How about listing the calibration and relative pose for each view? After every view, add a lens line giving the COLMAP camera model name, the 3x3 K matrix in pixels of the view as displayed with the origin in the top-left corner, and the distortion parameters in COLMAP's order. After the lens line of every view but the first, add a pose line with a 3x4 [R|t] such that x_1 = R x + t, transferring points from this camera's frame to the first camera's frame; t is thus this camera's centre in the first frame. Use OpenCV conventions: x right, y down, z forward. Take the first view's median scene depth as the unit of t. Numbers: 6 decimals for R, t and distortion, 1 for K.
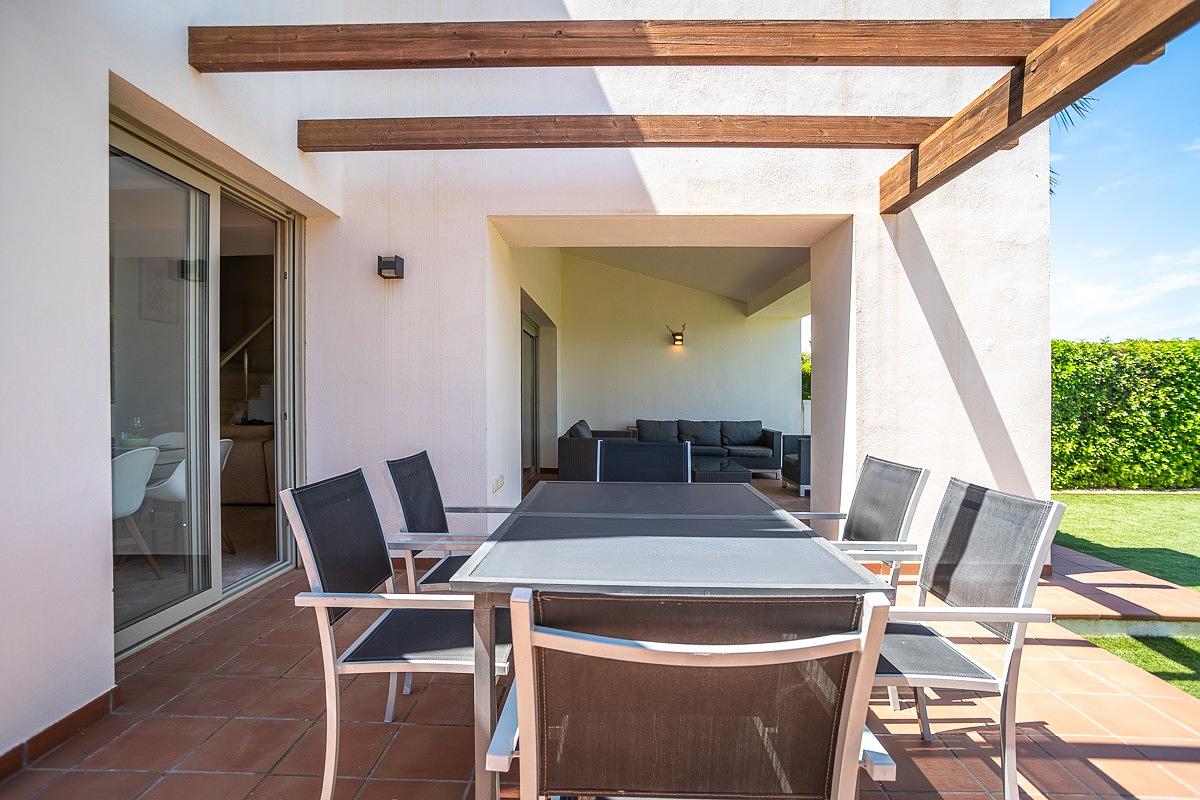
lens RADIAL K [[587.9, 0, 596.6], [0, 587.9, 402.7], [0, 0, 1]] dist [-0.056212, 0.024367]
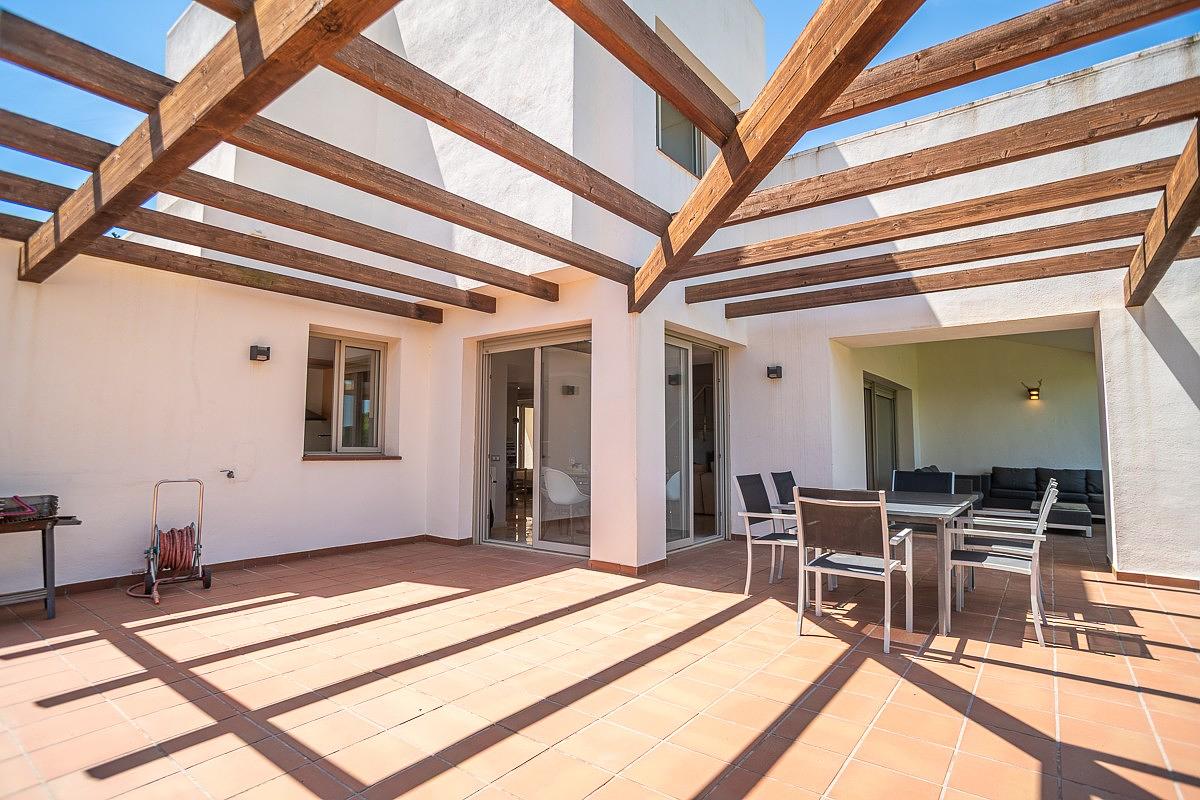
lens RADIAL K [[587.9, 0, 596.6], [0, 587.9, 402.7], [0, 0, 1]] dist [-0.056212, 0.024367]
pose [[0.794069, -0.042554, -0.606337, 0.307583], [-0.011546, 0.996310, -0.085043, 0.019217], [0.607718, 0.074531, 0.790648, -0.769145]]
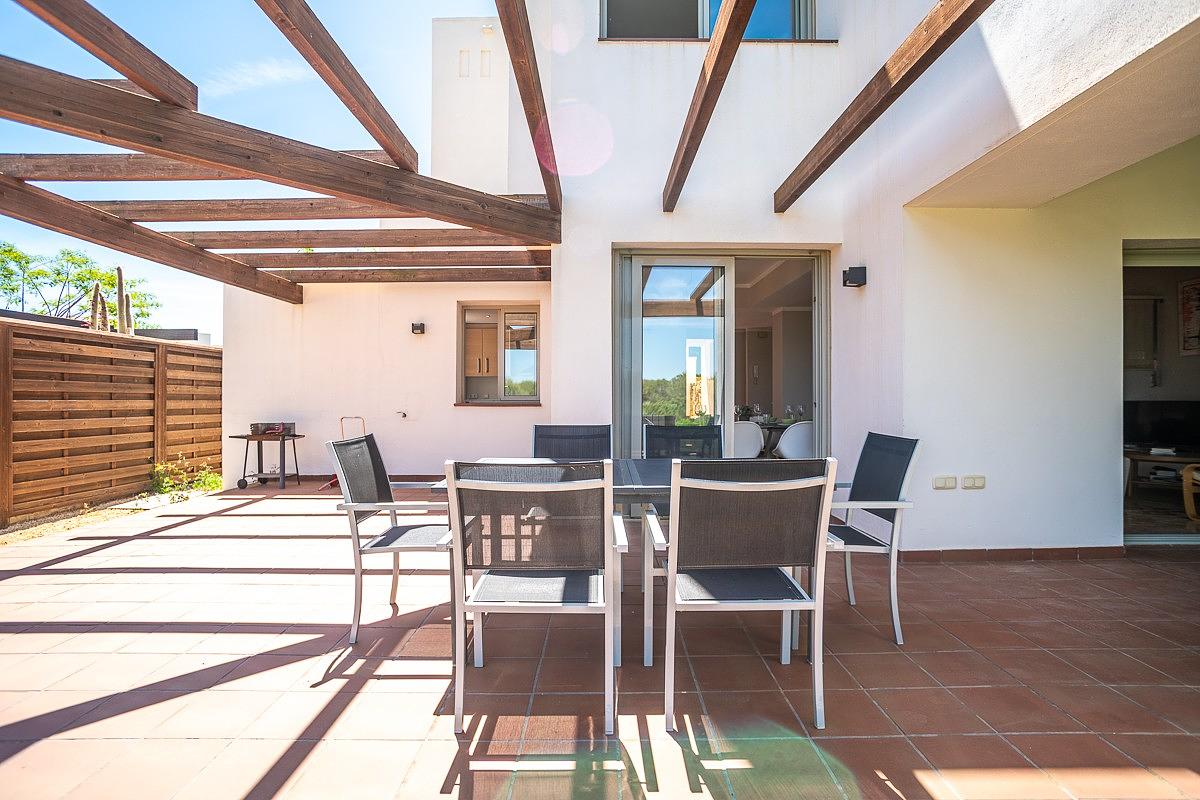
lens RADIAL K [[587.9, 0, 596.6], [0, 587.9, 402.7], [0, 0, 1]] dist [-0.056212, 0.024367]
pose [[0.019277, 0.009015, -0.999774, 0.817189], [-0.013467, 0.999871, 0.008756, 0.013055], [0.999723, 0.013296, 0.019396, 0.482050]]
